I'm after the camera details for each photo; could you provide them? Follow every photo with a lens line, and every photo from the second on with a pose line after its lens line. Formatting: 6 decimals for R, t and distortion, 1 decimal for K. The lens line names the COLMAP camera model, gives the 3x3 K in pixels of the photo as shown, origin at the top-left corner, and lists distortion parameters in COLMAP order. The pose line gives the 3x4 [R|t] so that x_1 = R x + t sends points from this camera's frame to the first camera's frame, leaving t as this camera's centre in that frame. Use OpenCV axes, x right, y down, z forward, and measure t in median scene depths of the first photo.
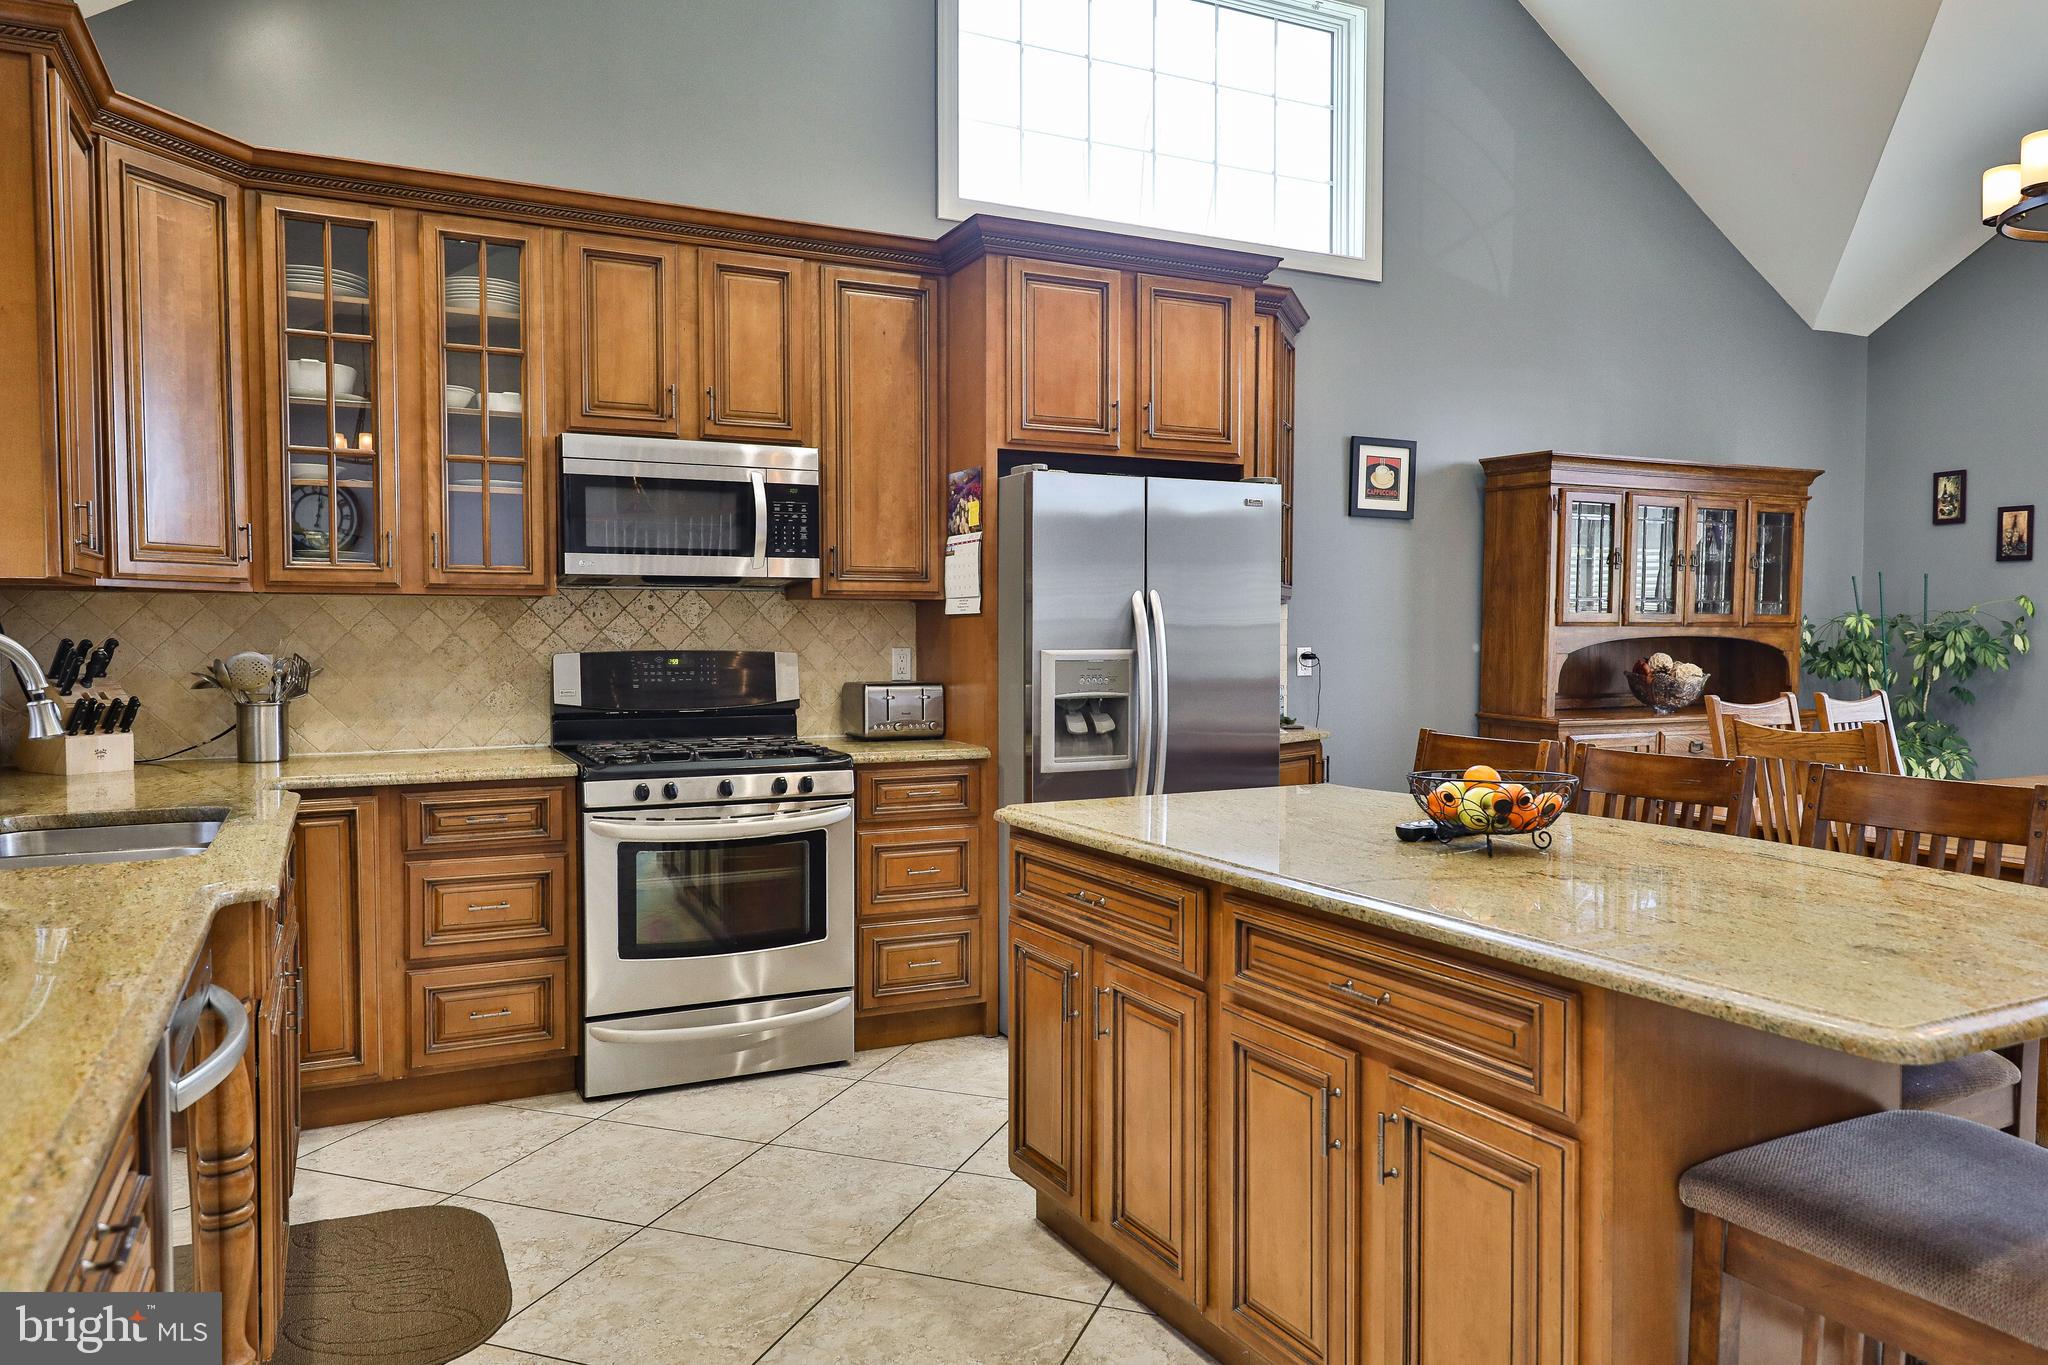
lens RADIAL K [[1386.3, 0, 1024.0], [0, 1386.3, 682.5], [0, 0, 1]] dist [0.001044, -0.000378]
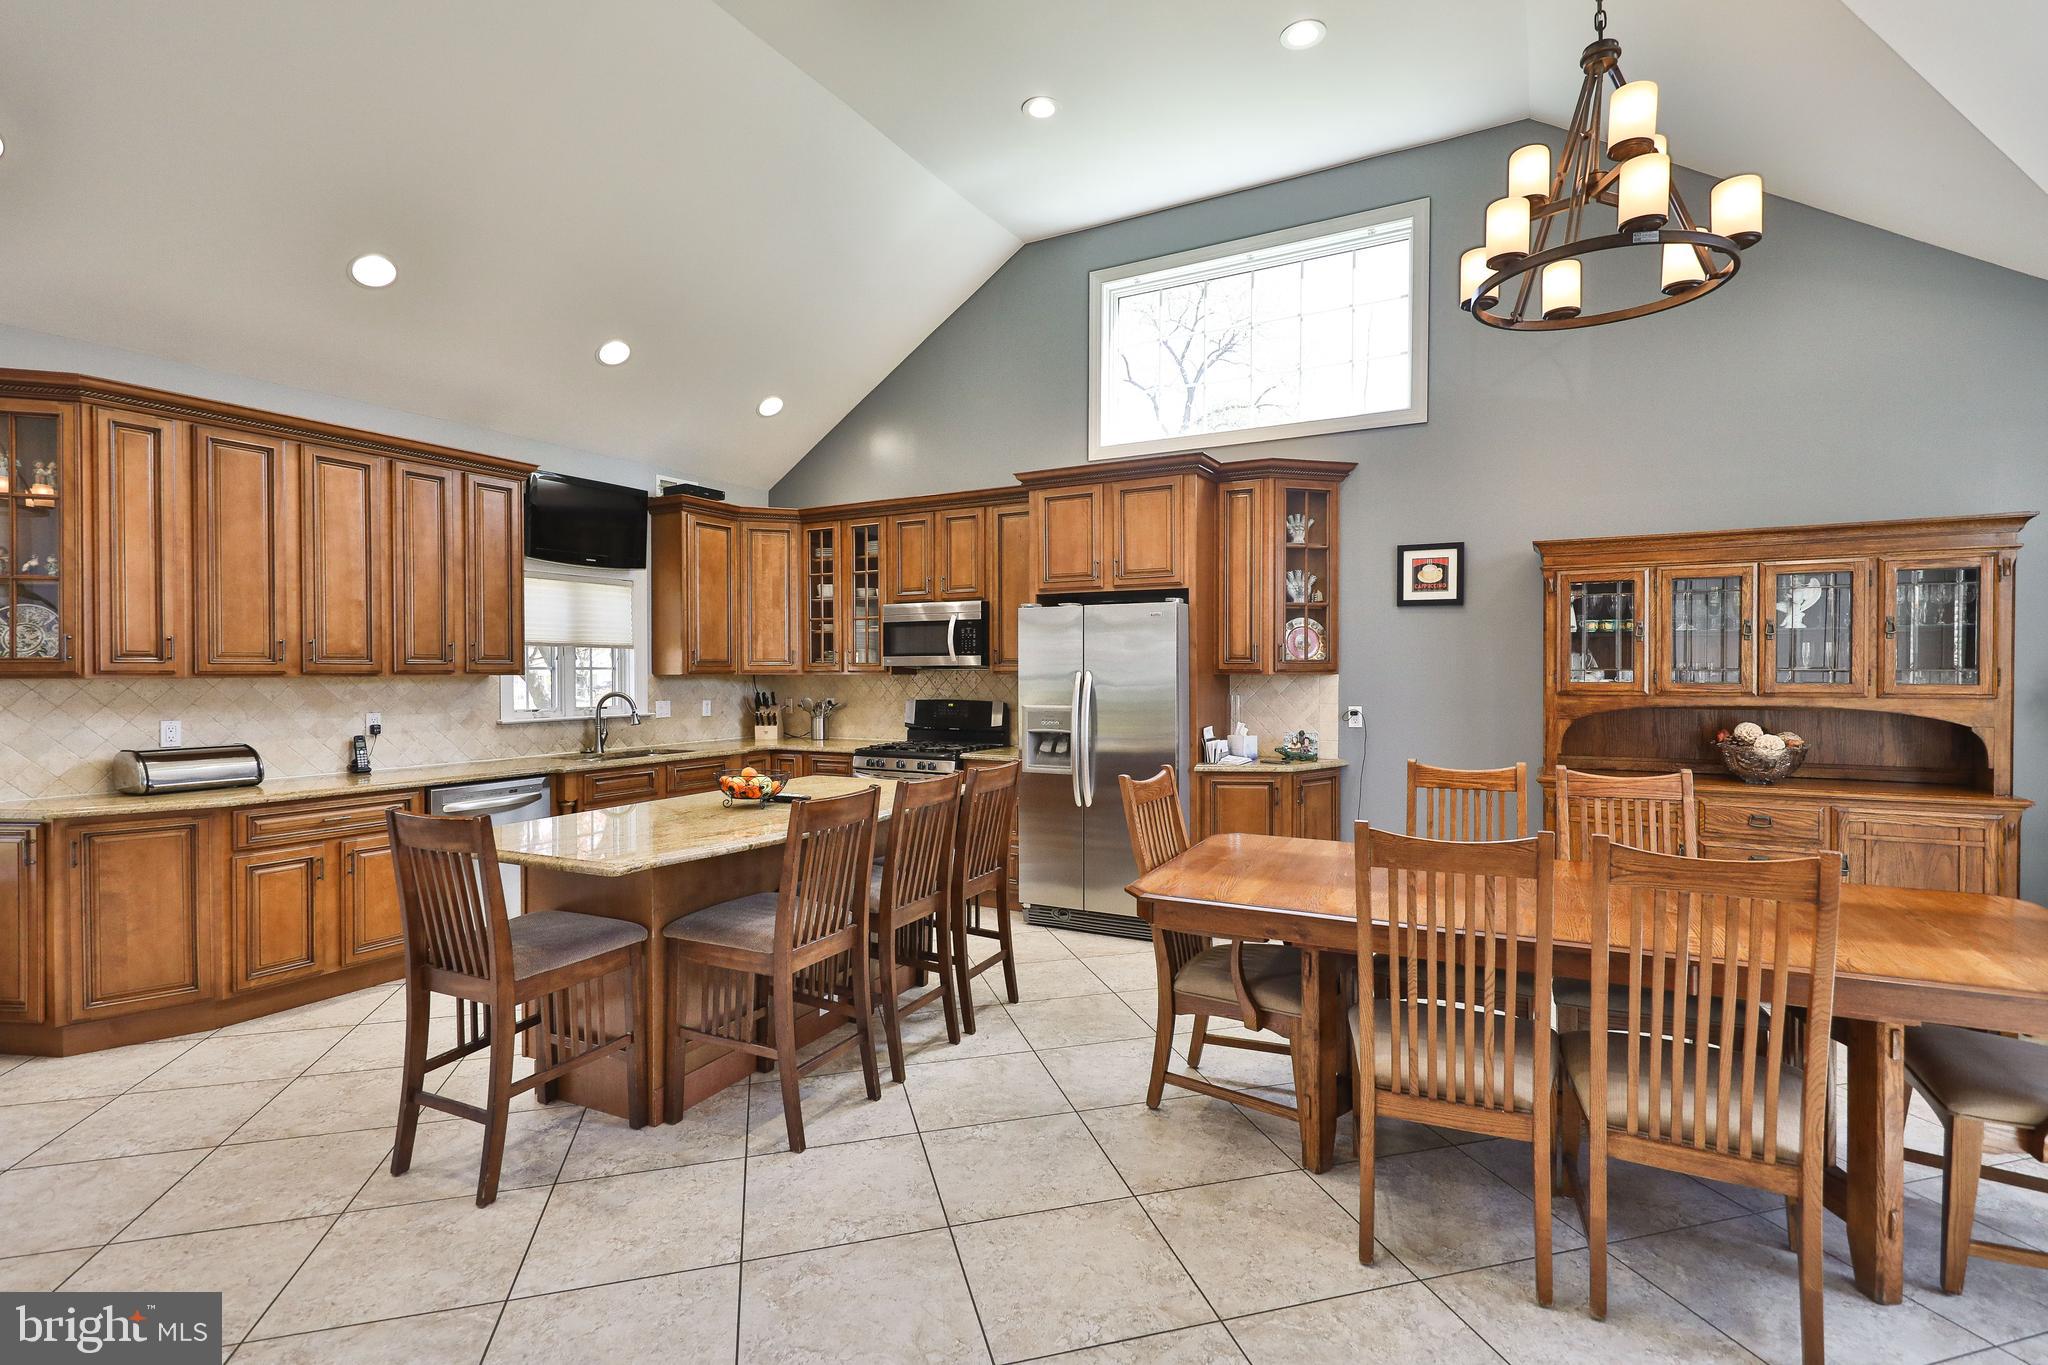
lens RADIAL K [[957.6, 0, 1024.0], [0, 957.6, 682.5], [0, 0, 1]] dist [-0.004300, -0.000050]
pose [[0.566581, 0.008685, -0.823960, 0.981545], [-0.029749, 0.999508, -0.009921, -0.037243], [0.823469, 0.030133, 0.566561, 0.258145]]
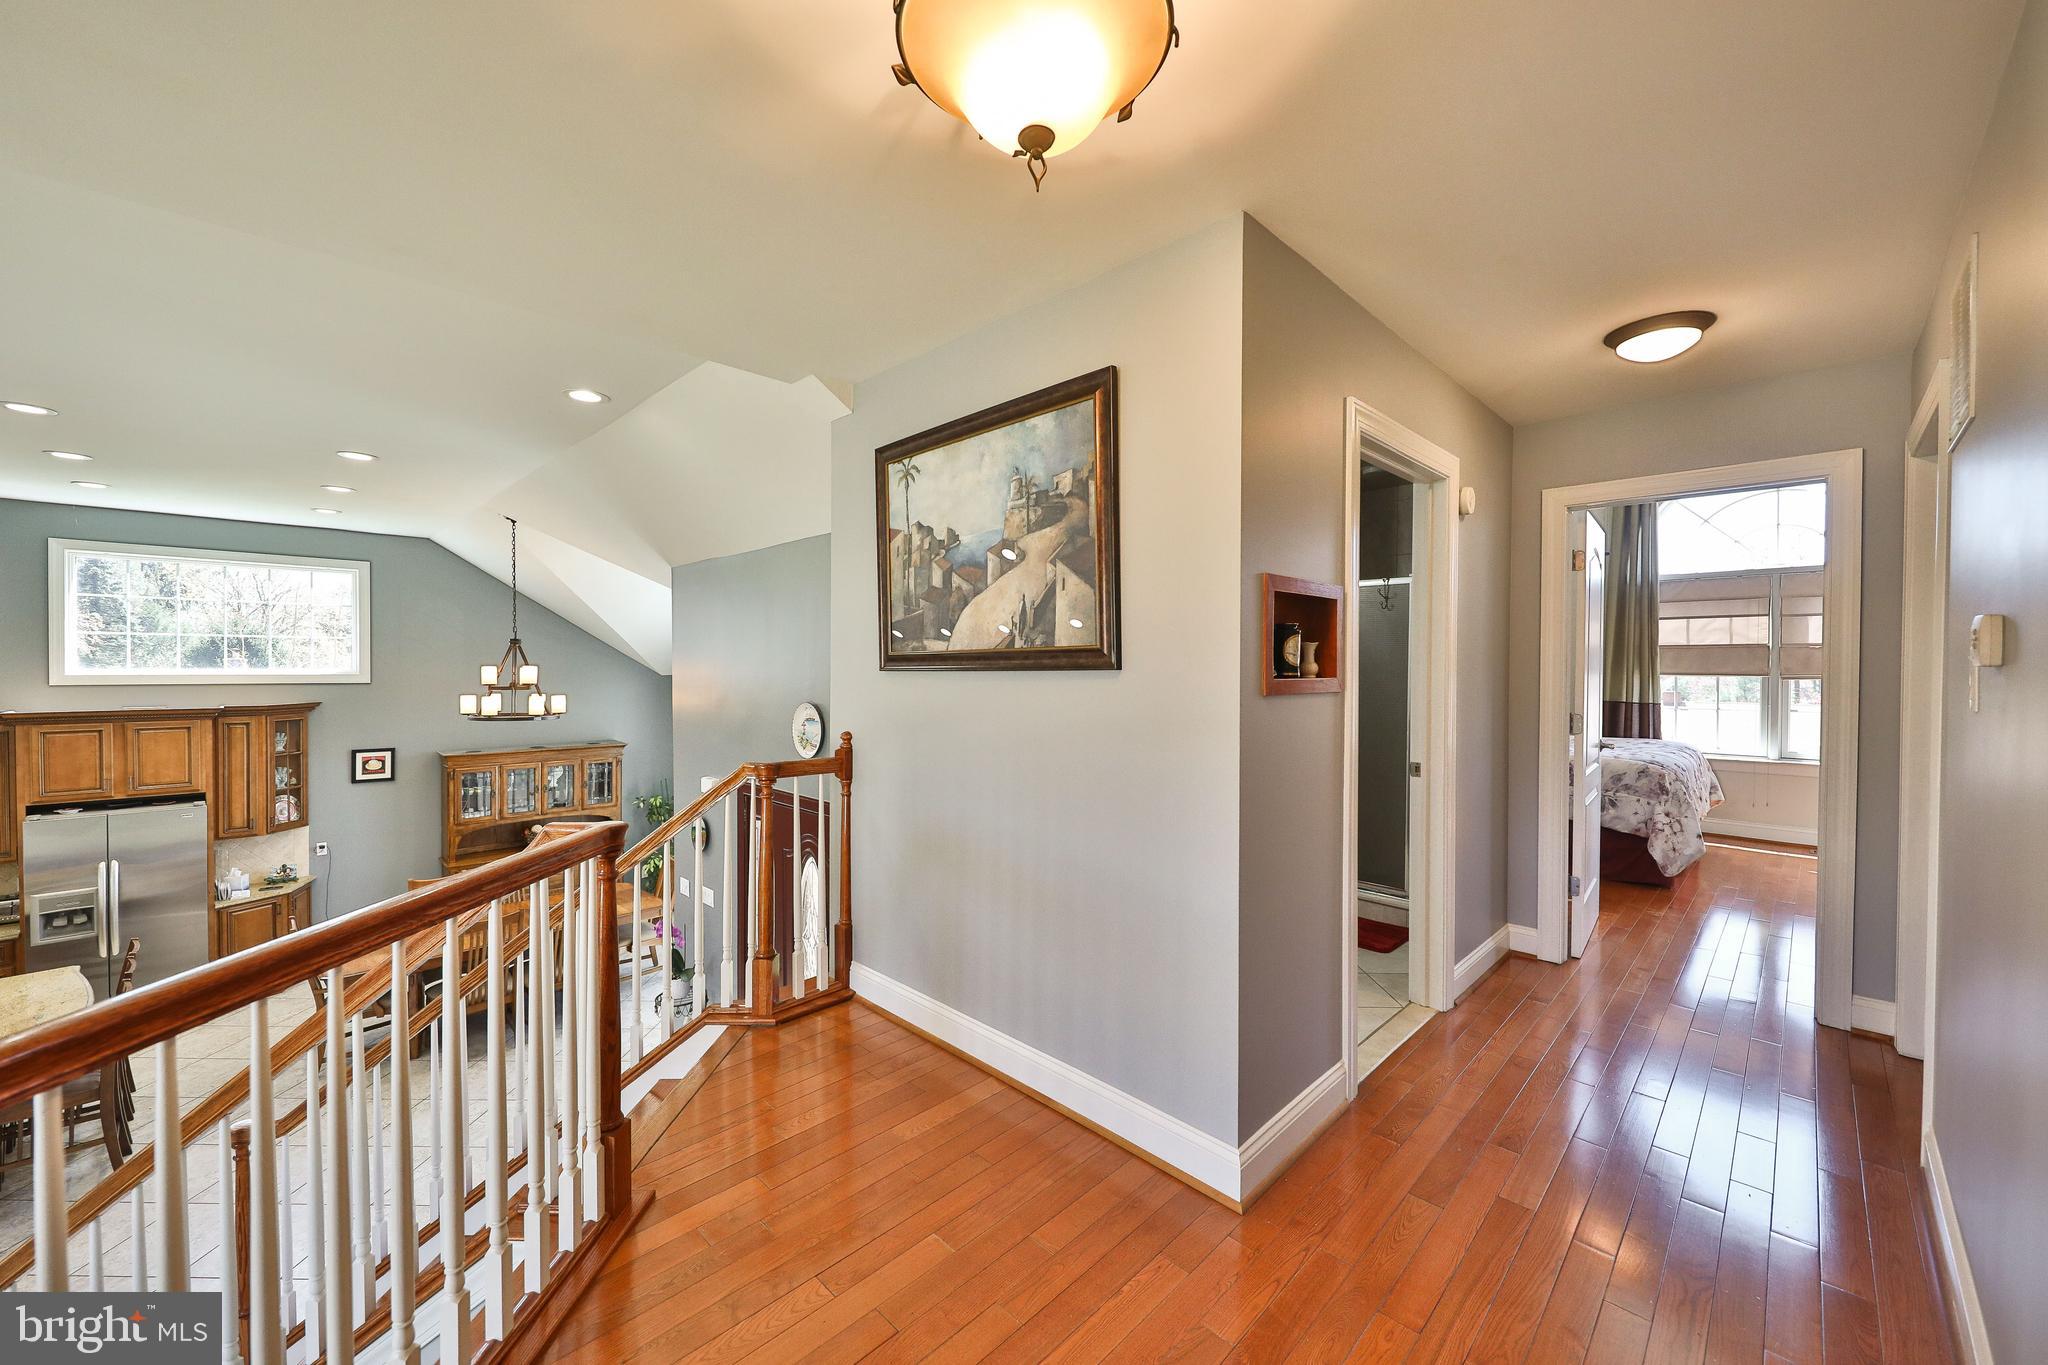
lens RADIAL K [[788.8, 0, 1030.4], [0, 788.8, 673.3], [0, 0, 1]] dist [0.000026, -0.000515]
pose [[0.948668, -0.002282, 0.316265, 1.137015], [0.010216, 0.999673, -0.023432, -0.332095], [-0.316108, 0.025460, 0.948382, -0.792503]]
